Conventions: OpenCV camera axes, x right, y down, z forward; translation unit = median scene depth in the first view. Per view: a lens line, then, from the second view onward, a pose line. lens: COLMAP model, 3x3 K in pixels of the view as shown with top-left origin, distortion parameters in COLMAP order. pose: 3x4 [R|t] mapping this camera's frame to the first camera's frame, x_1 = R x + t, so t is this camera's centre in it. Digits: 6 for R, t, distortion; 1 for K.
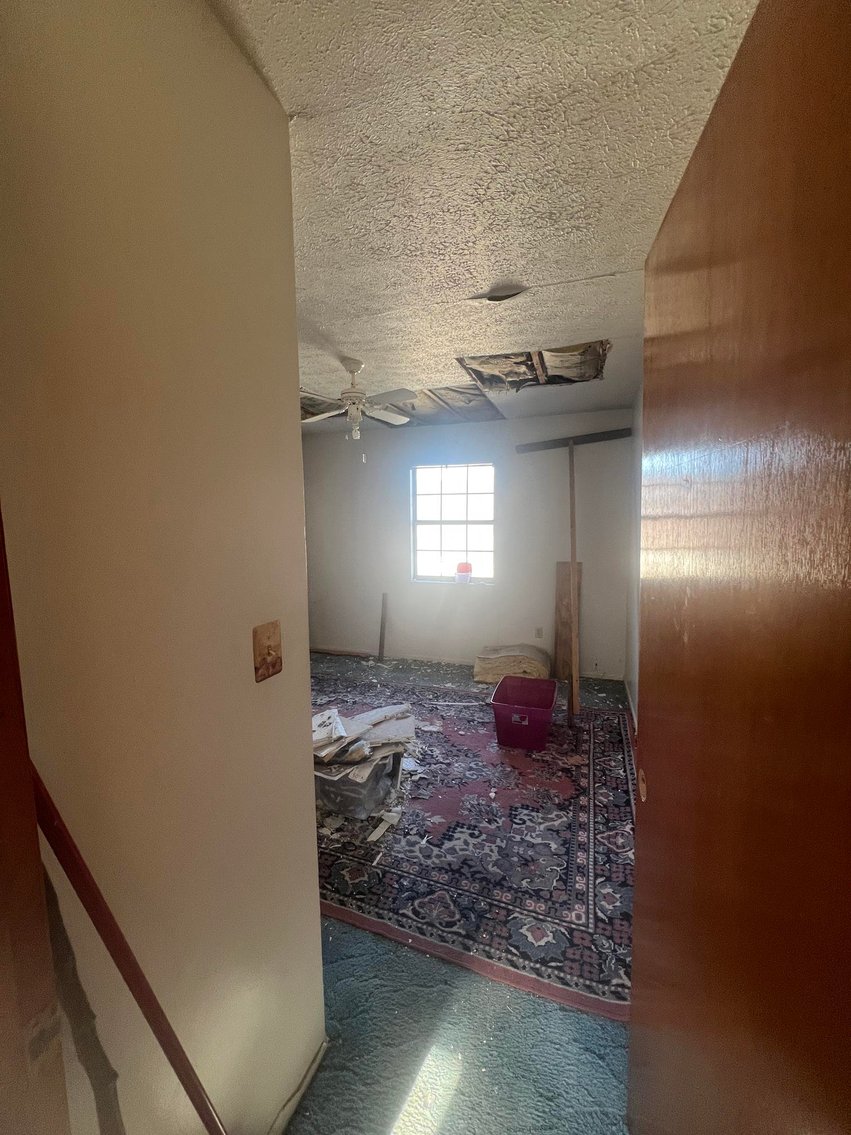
lens RADIAL K [[454.1, 0, 425.0], [0, 454.1, 566.5], [0, 0, 1]] dist [-0.000534, 0.000158]
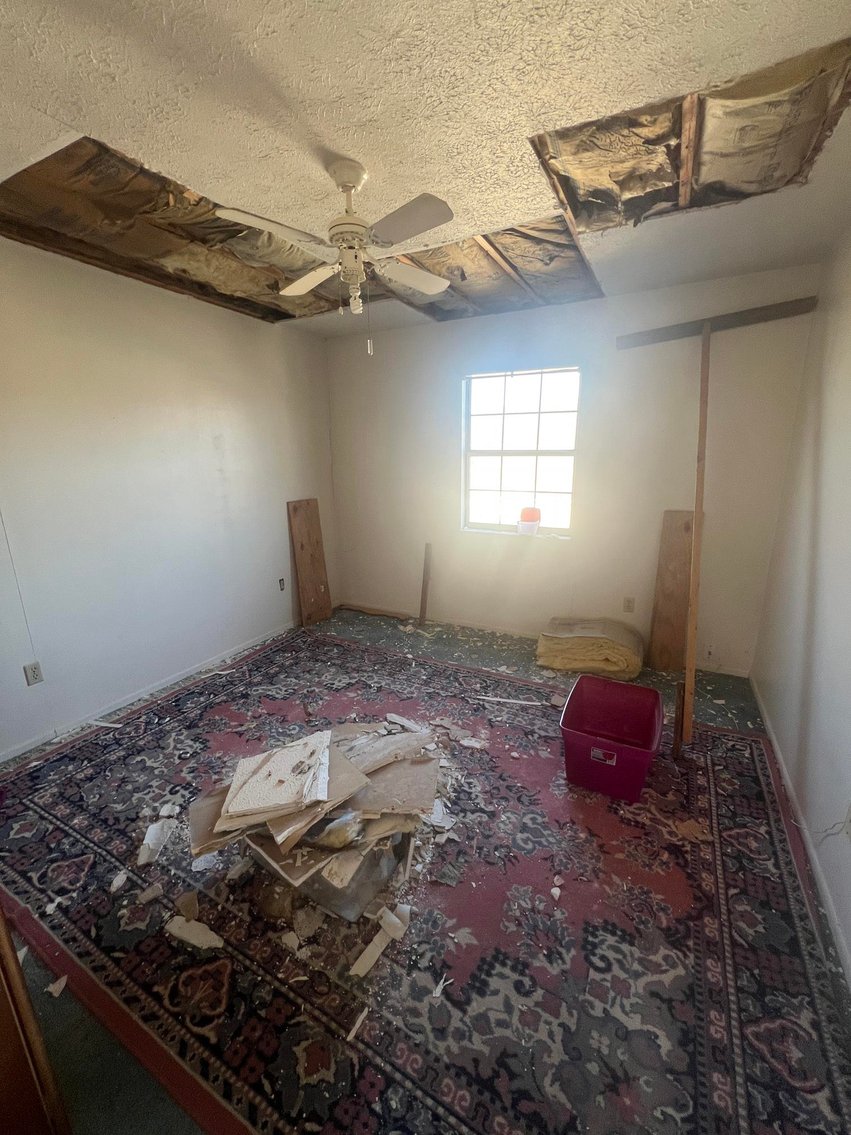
lens RADIAL K [[454.1, 0, 425.8], [0, 454.1, 566.0], [0, 0, 1]] dist [-0.000534, 0.000158]
pose [[0.989695, 0.033622, -0.139189, 0.033188], [-0.012370, 0.988484, 0.150822, -0.037261], [0.142657, -0.147546, 0.978713, 0.342358]]
